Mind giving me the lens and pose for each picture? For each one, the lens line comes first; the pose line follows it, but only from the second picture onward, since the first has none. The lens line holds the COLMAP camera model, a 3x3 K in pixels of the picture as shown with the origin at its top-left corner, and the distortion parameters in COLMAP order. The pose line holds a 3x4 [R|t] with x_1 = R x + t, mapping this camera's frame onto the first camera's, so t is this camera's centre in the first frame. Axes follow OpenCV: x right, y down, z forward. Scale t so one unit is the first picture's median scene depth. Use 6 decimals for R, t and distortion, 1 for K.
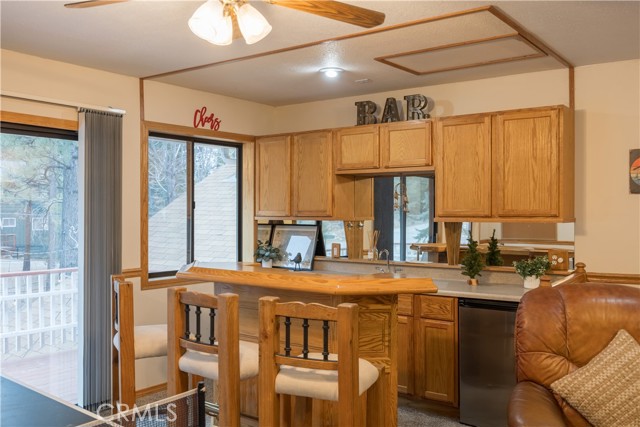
lens RADIAL K [[621.5, 0, 320.0], [0, 621.5, 213.5], [0, 0, 1]] dist [0.003585, 0.000080]
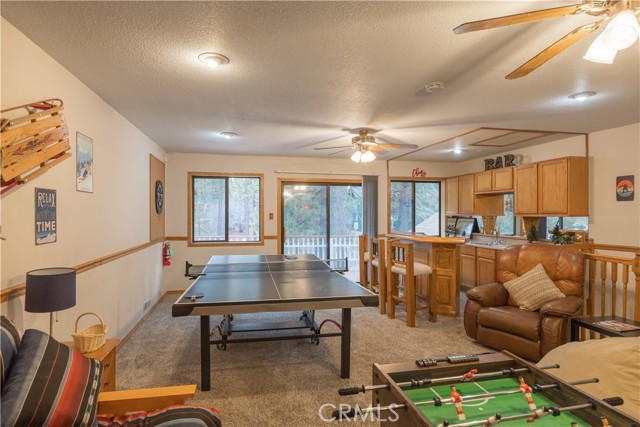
lens RADIAL K [[368.8, 0, 320.0], [0, 368.8, 213.5], [0, 0, 1]] dist [-0.000248, -0.000004]
pose [[0.763027, -0.000764, -0.646366, 0.456144], [0.001232, 0.999999, 0.000273, 0.002692], [0.646366, -0.001004, 0.763027, -0.326893]]
